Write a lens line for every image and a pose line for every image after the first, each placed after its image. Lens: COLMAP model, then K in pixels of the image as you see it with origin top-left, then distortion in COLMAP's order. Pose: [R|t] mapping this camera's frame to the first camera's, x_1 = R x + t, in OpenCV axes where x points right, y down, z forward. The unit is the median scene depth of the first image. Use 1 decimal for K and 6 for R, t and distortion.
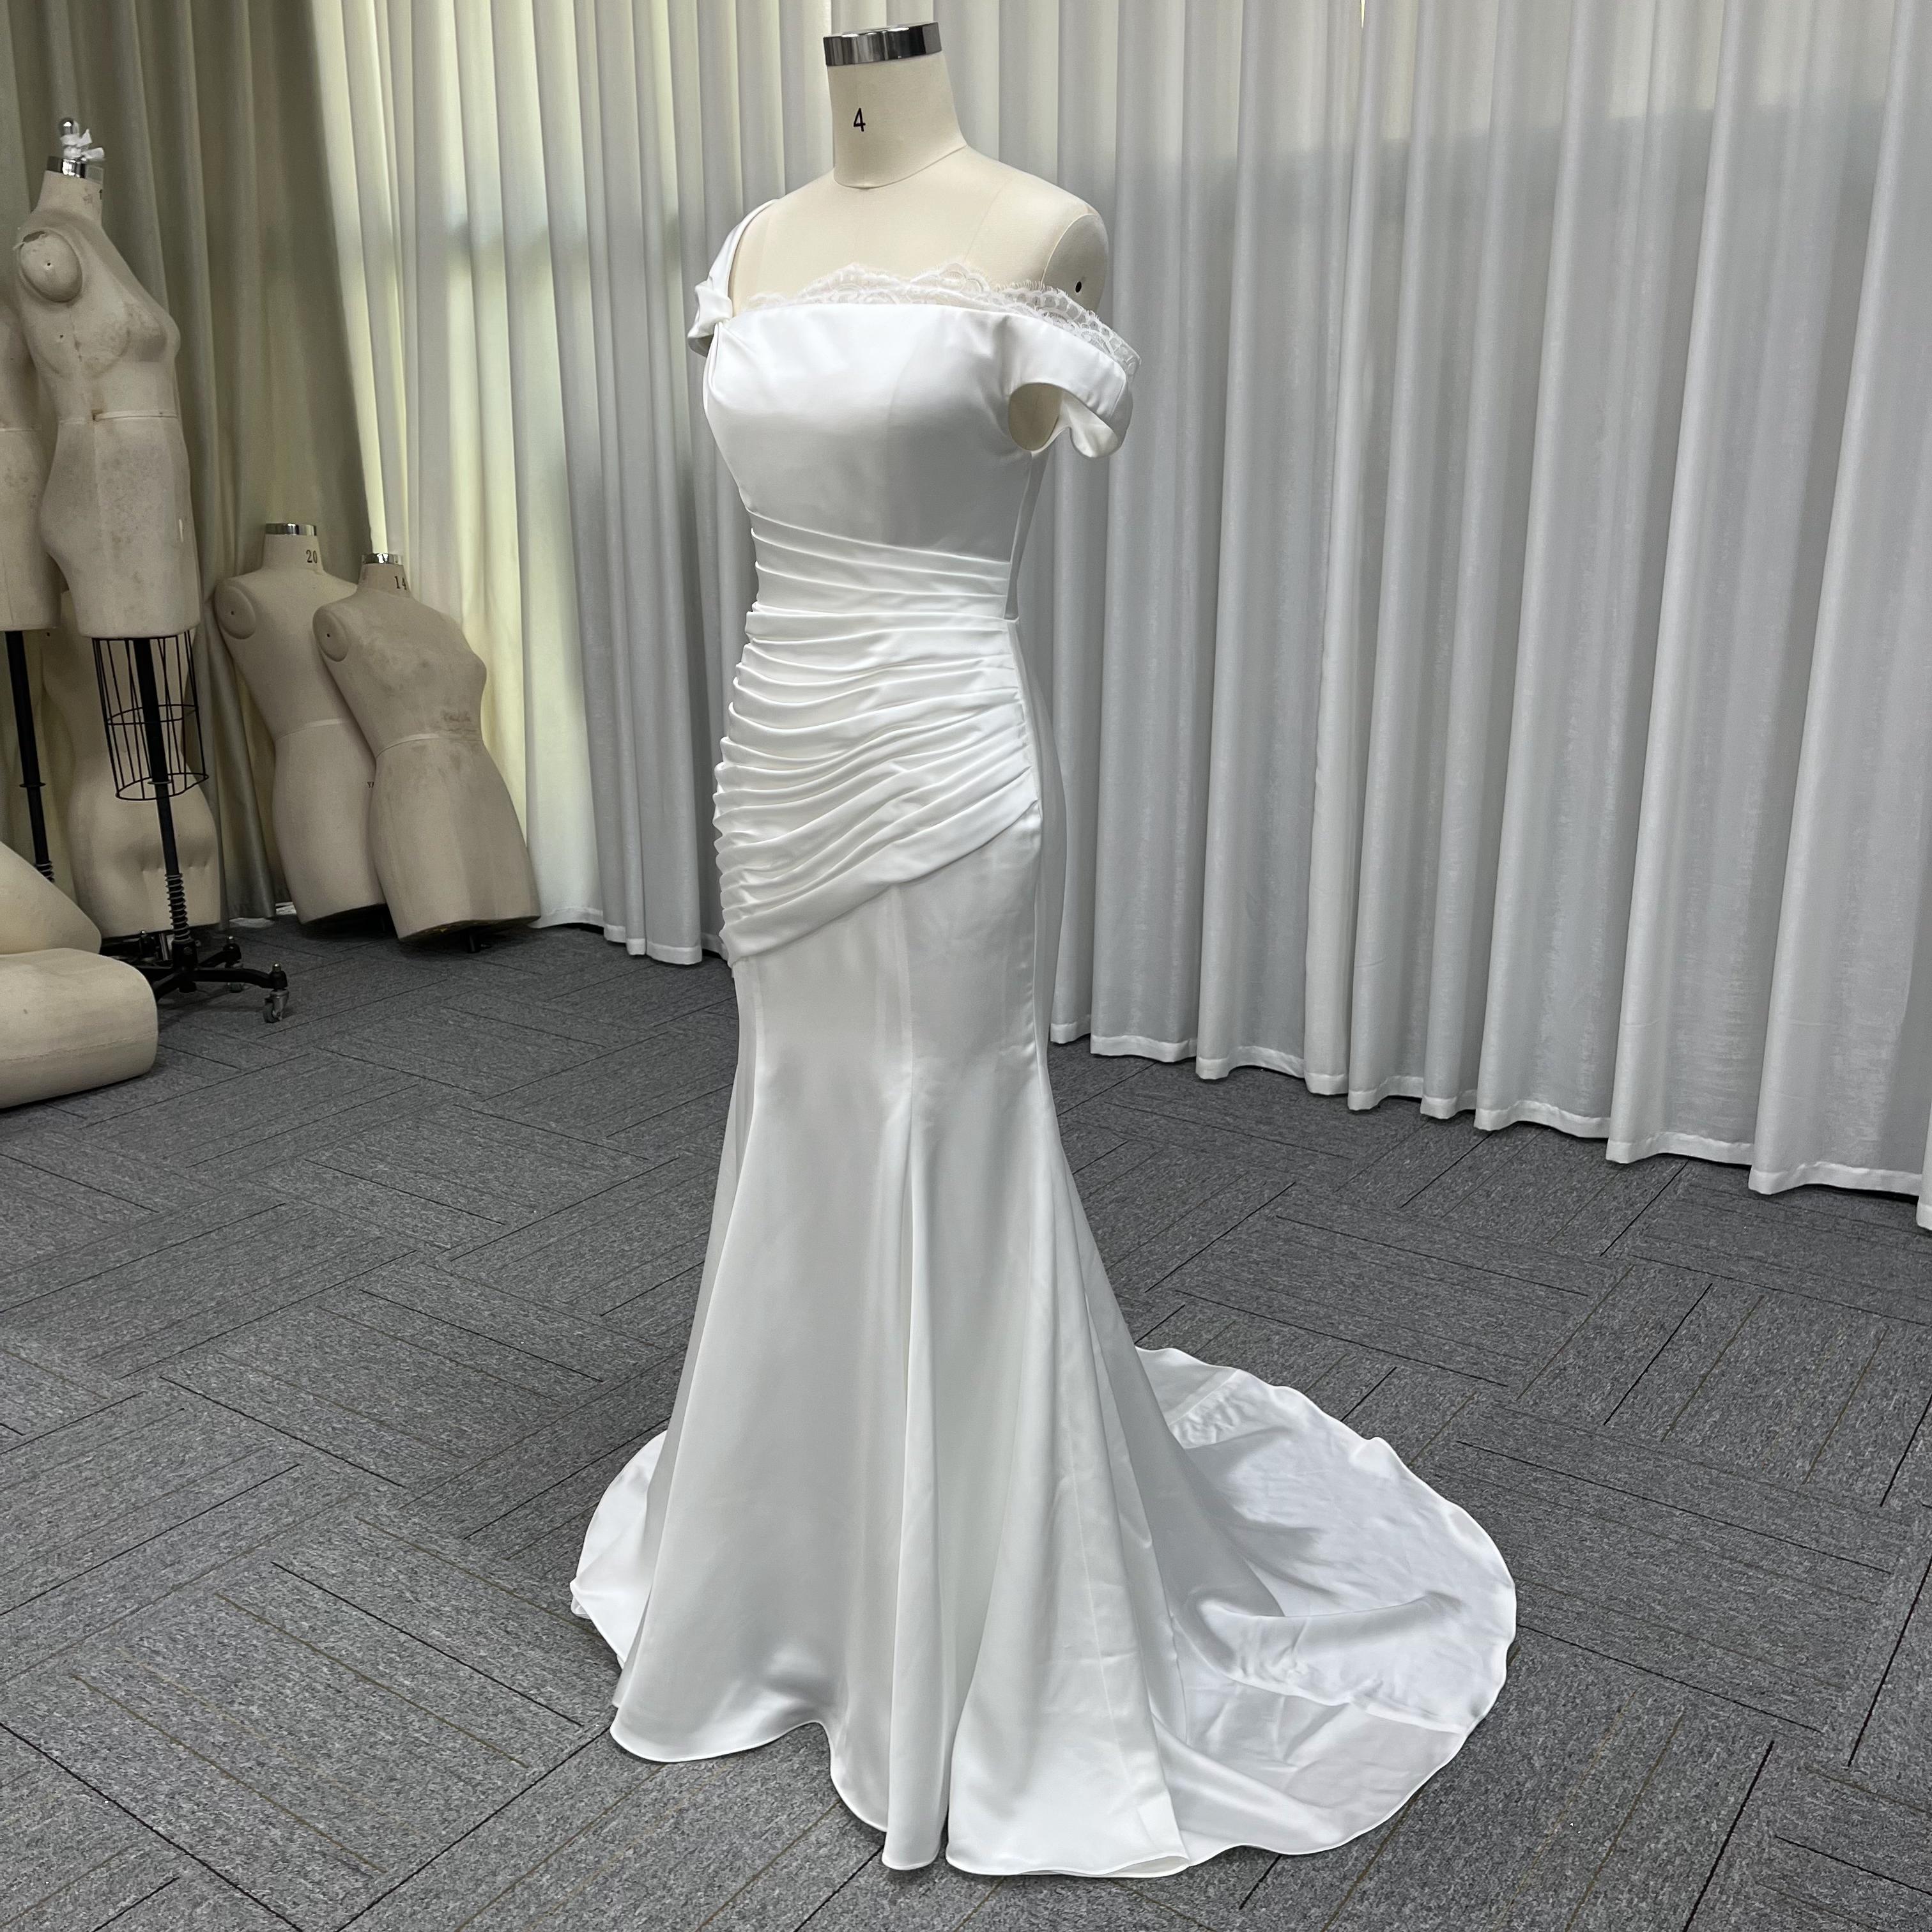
lens RADIAL K [[1972.3, 0, 963.0], [0, 1972.3, 964.8], [0, 0, 1]] dist [0.025528, 0.000000]
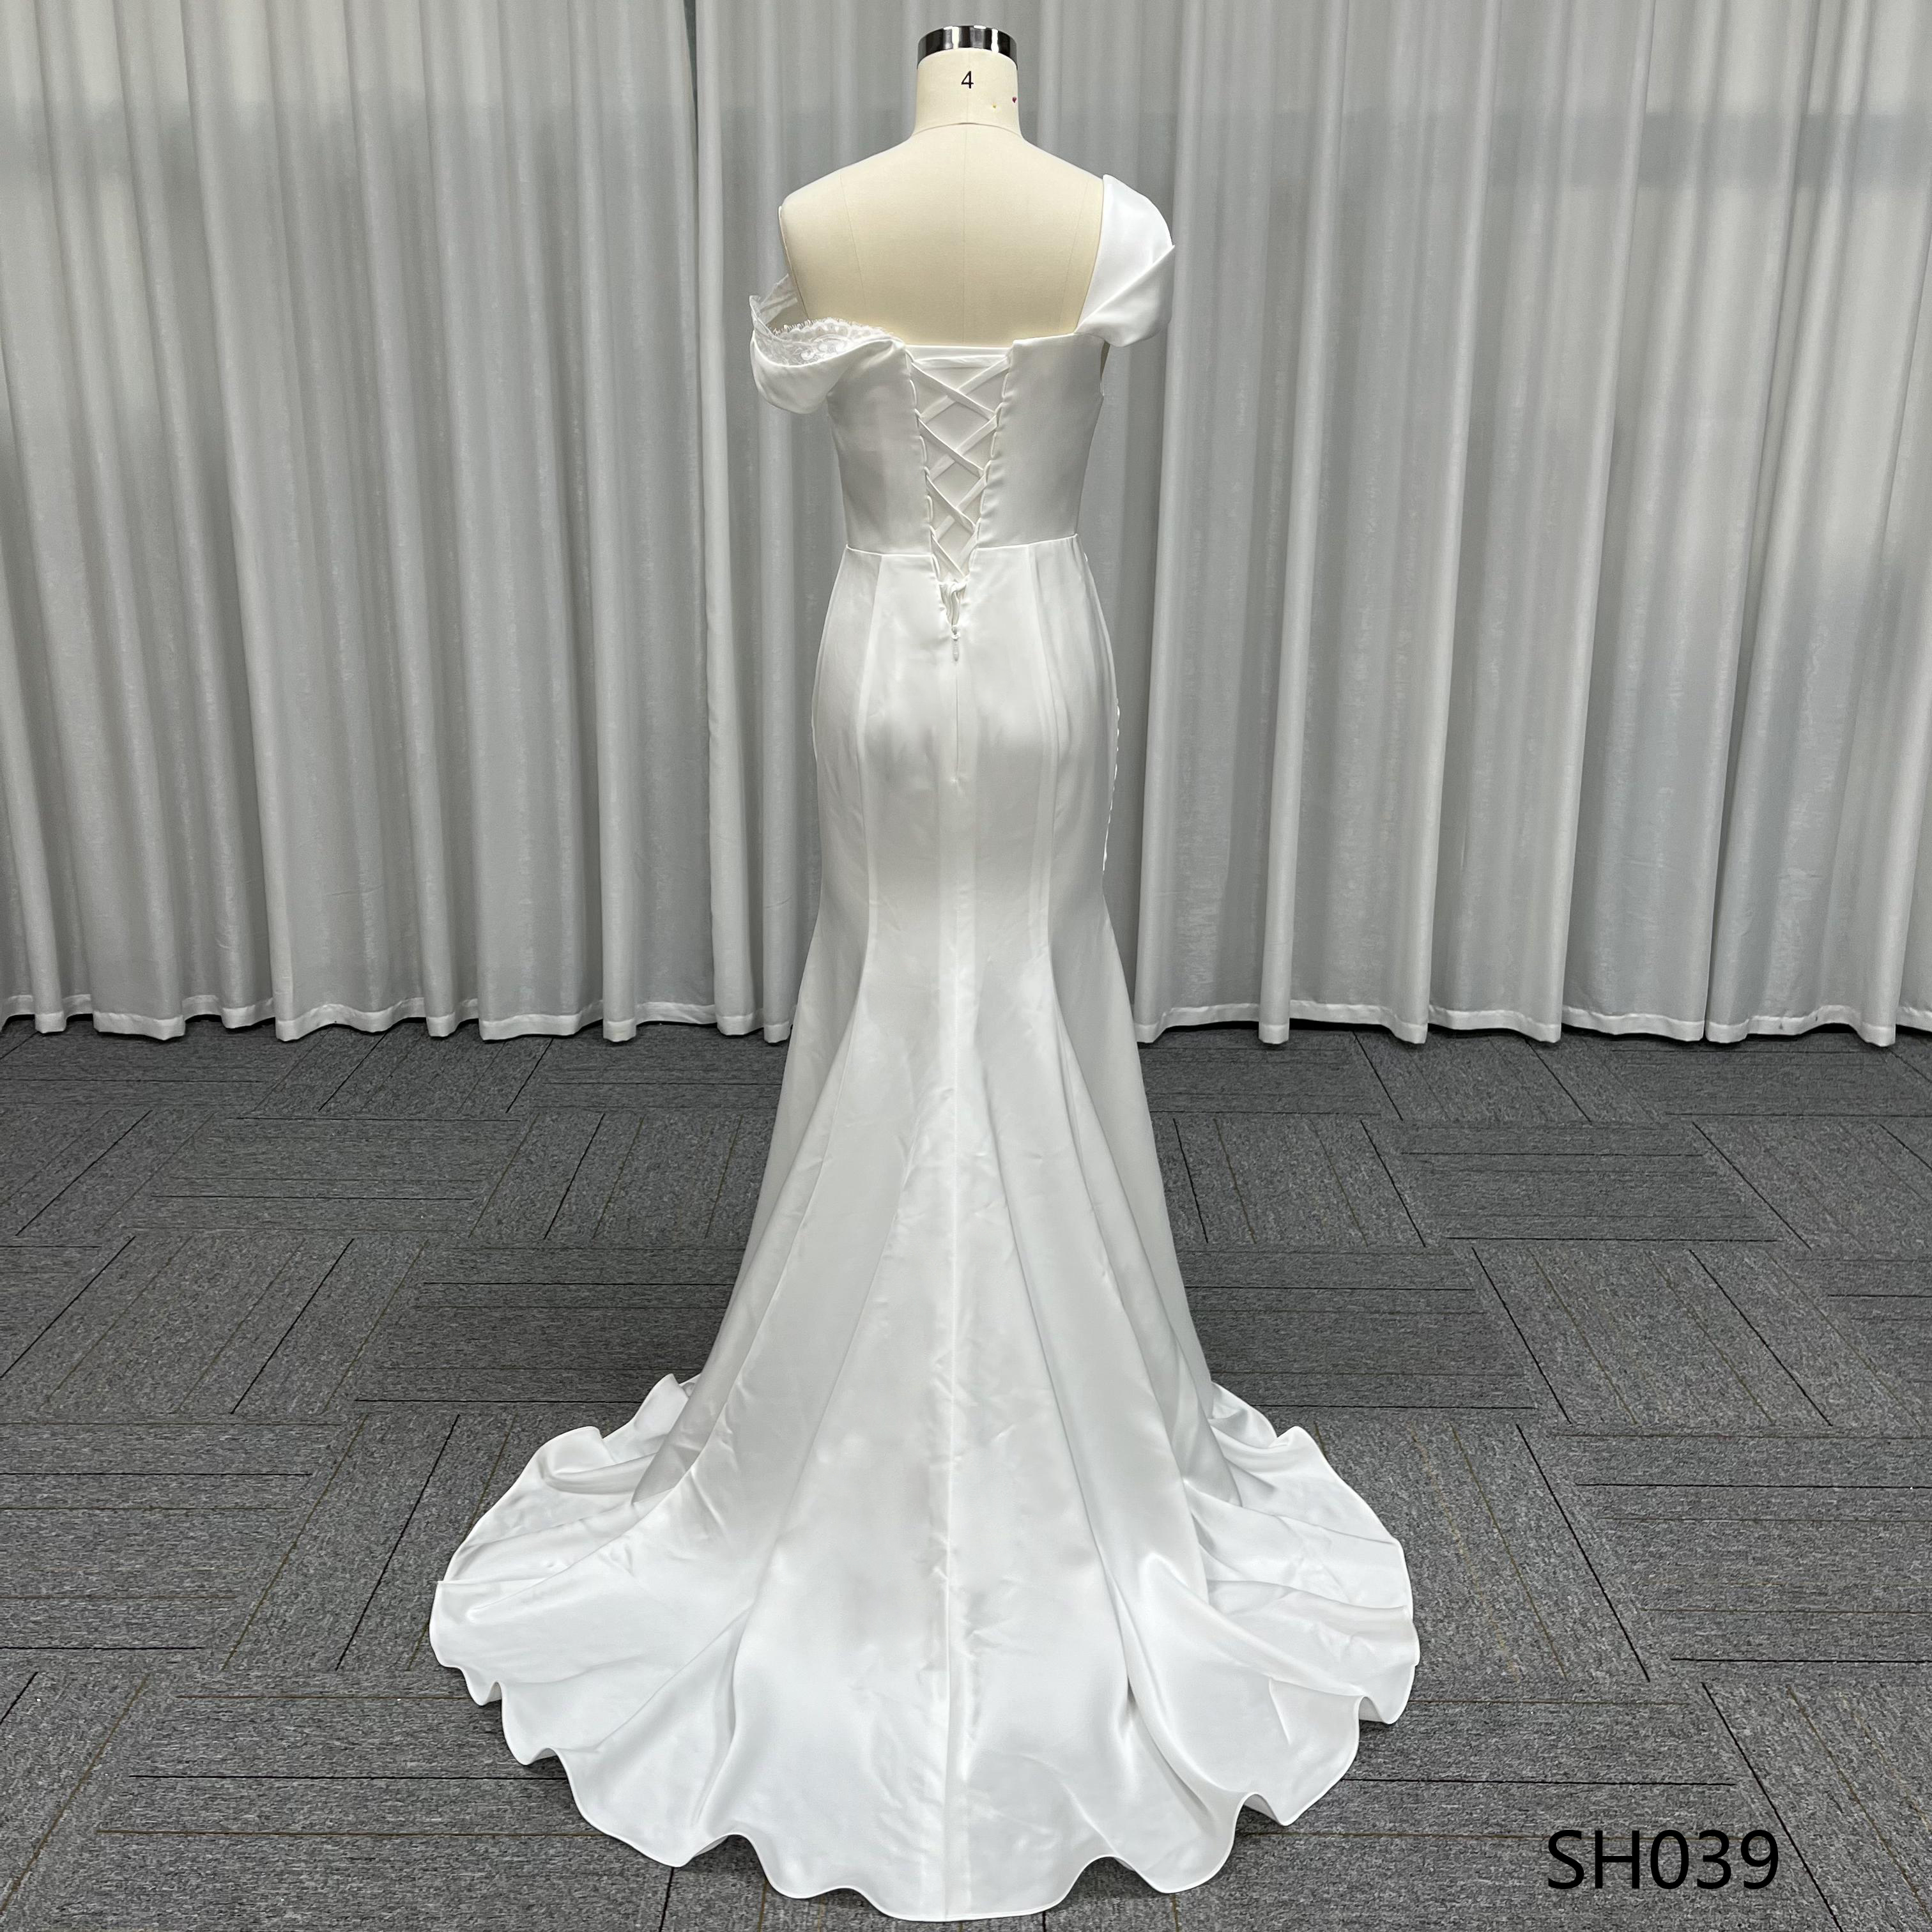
lens RADIAL K [[1972.3, 0, 974.2], [0, 1972.3, 976.3], [0, 0, 1]] dist [0.025528, 0.000000]
pose [[0.813818, -0.161848, 0.558127, -0.334696], [0.146941, 0.986534, 0.071821, -0.024170], [-0.562236, 0.023563, 0.826641, 0.080260]]
